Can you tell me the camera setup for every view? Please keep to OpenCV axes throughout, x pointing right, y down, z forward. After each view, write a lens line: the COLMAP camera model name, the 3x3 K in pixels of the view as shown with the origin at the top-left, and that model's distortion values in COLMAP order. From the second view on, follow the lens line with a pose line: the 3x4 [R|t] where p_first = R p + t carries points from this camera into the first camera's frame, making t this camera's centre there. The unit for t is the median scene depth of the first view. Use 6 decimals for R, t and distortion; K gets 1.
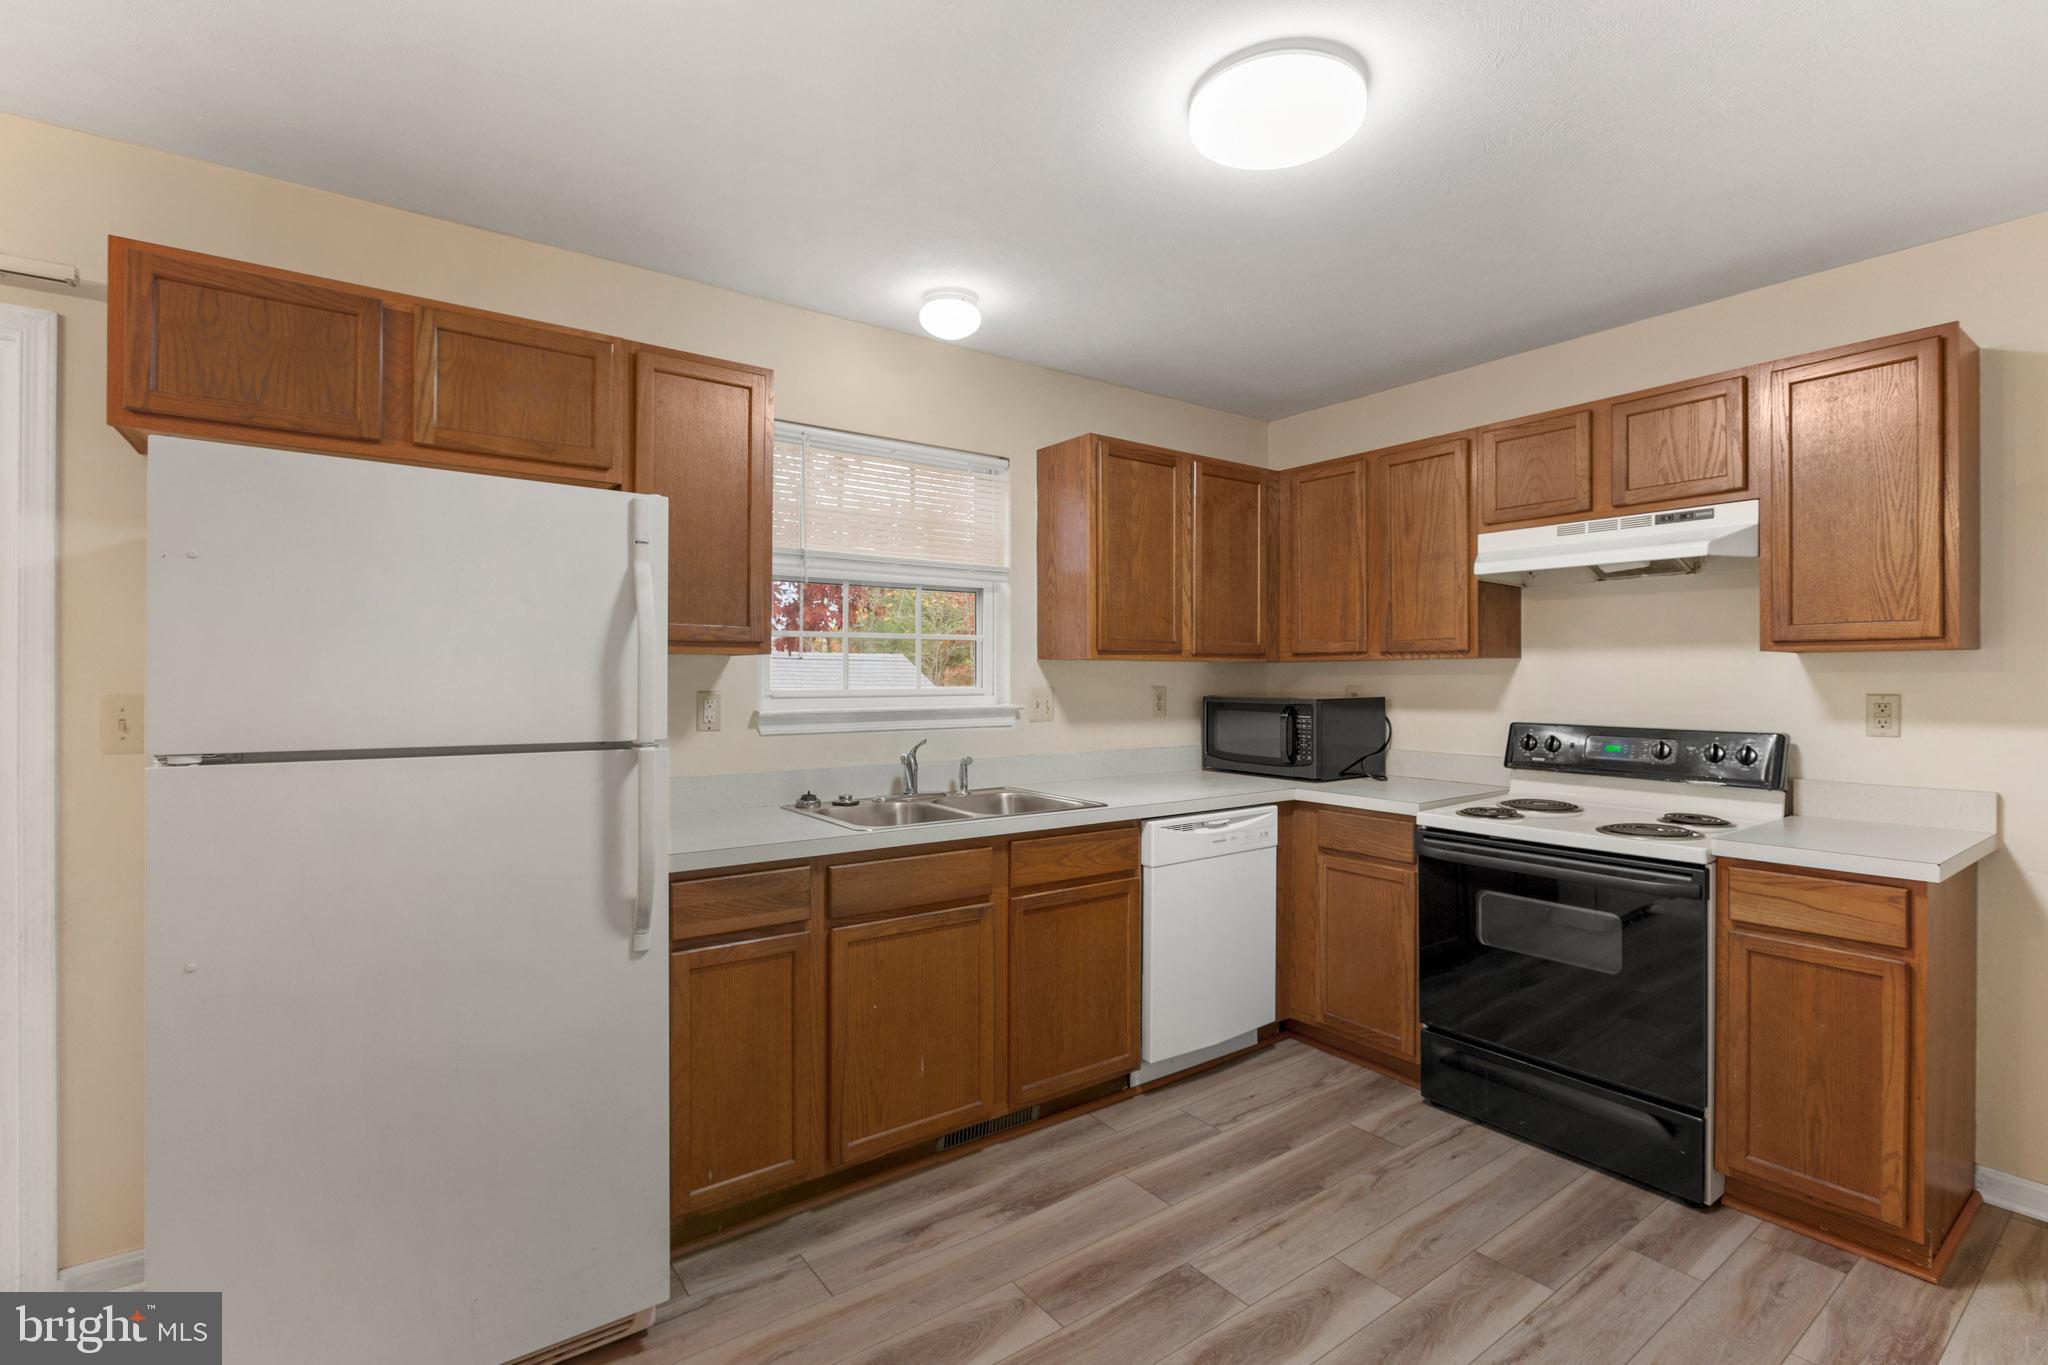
lens RADIAL K [[935.2, 0, 1024.0], [0, 935.2, 682.5], [0, 0, 1]] dist [-0.005479, -0.000886]
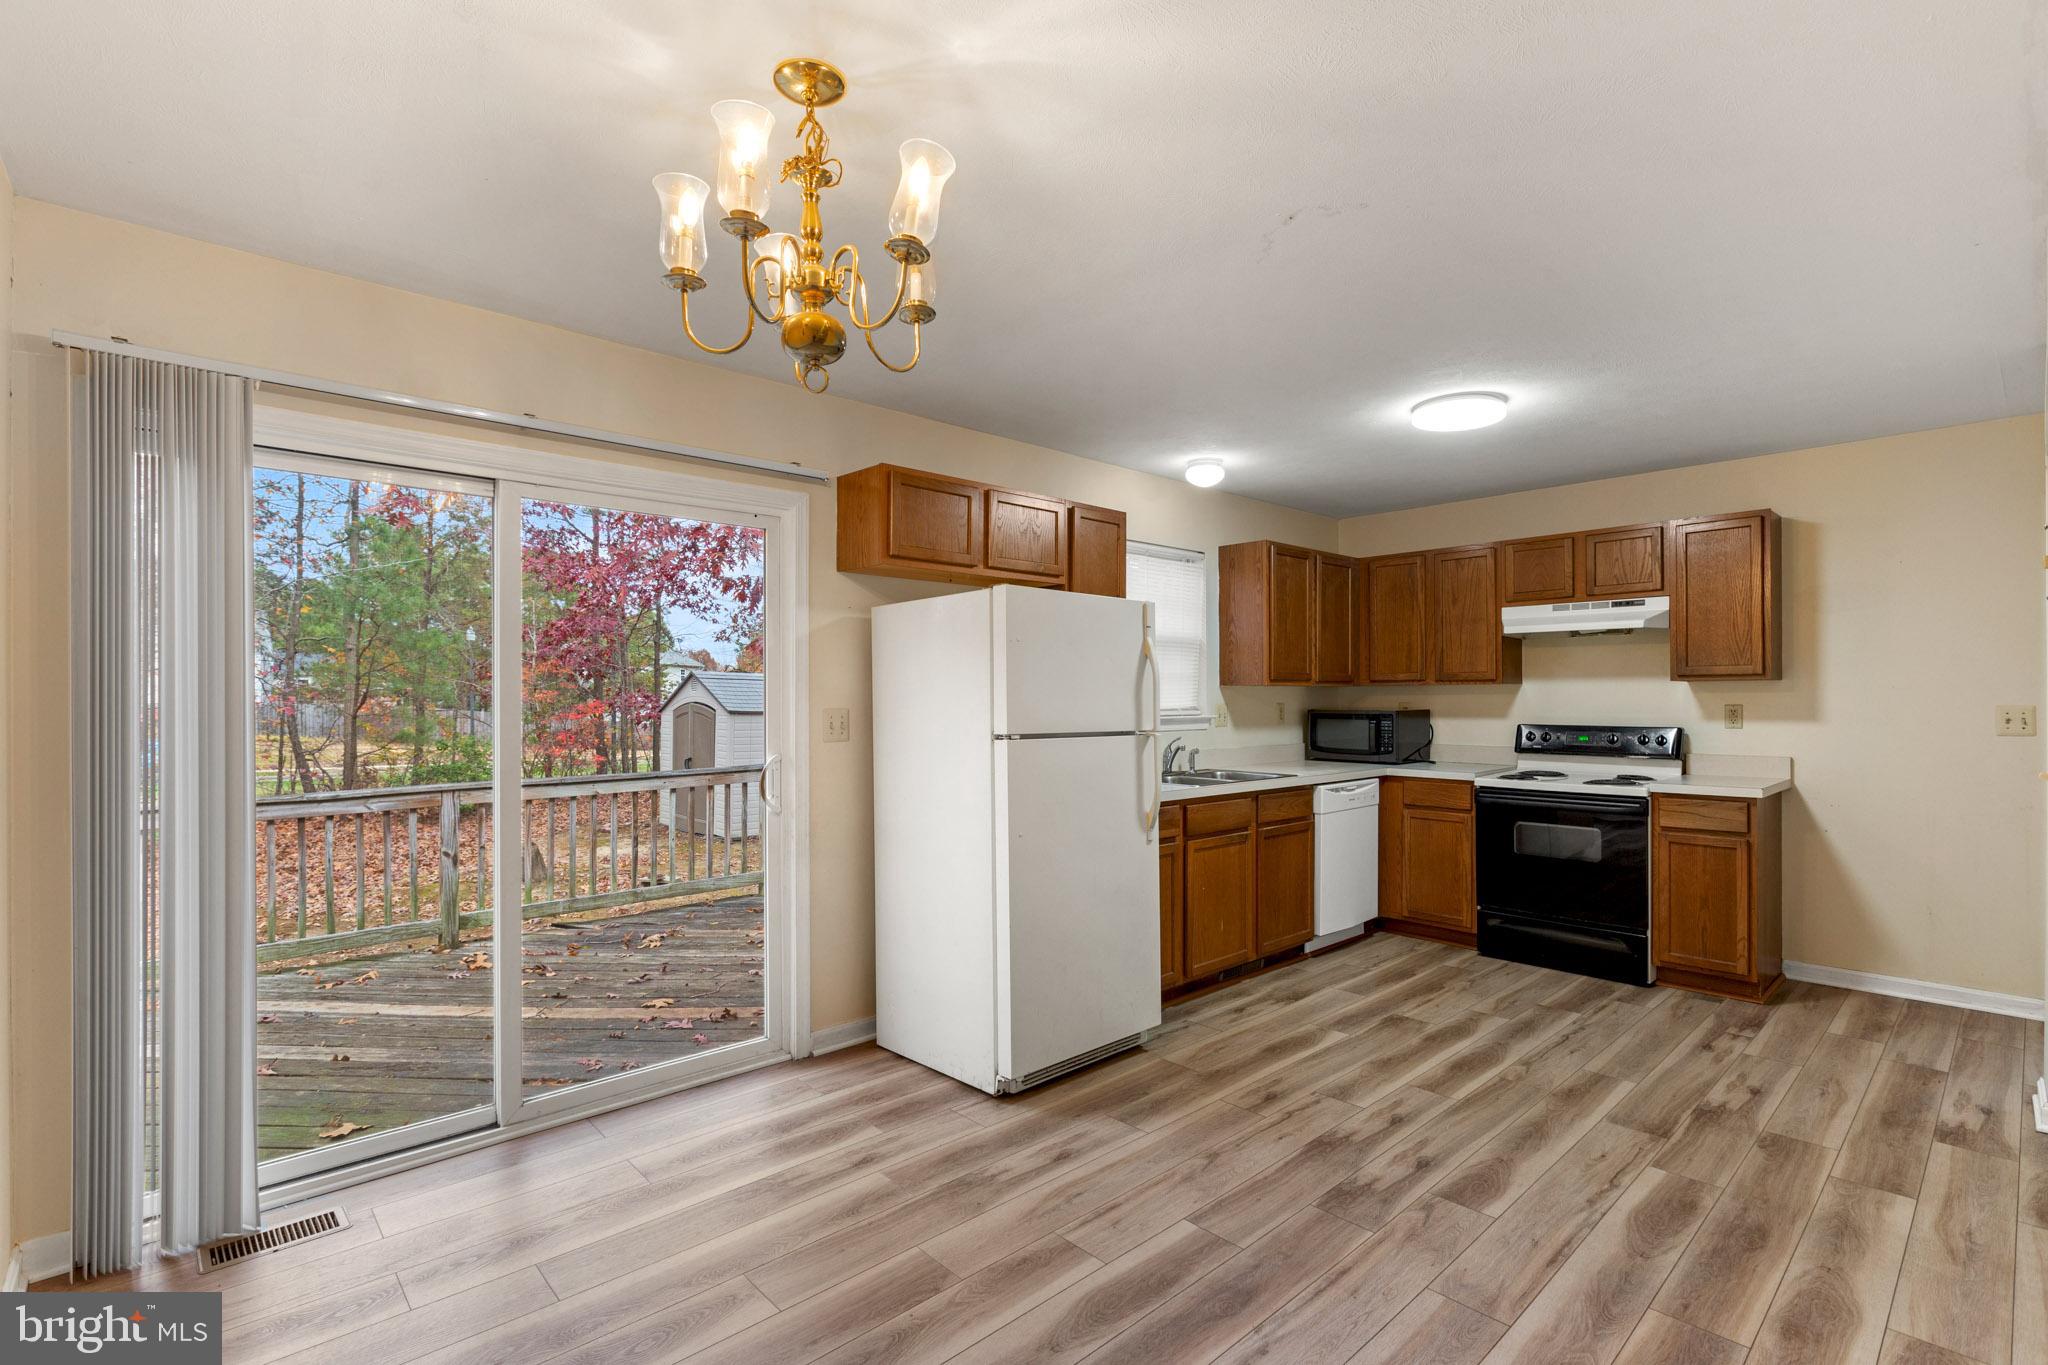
lens RADIAL K [[953.2, 0, 1026.1], [0, 953.2, 702.4], [0, 0, 1]] dist [0.000291, 0.000005]
pose [[0.992909, -0.004115, 0.118802, -0.608477], [0.004289, 0.999990, -0.001206, 0.004426], [-0.118796, 0.001706, 0.992917, -0.621985]]
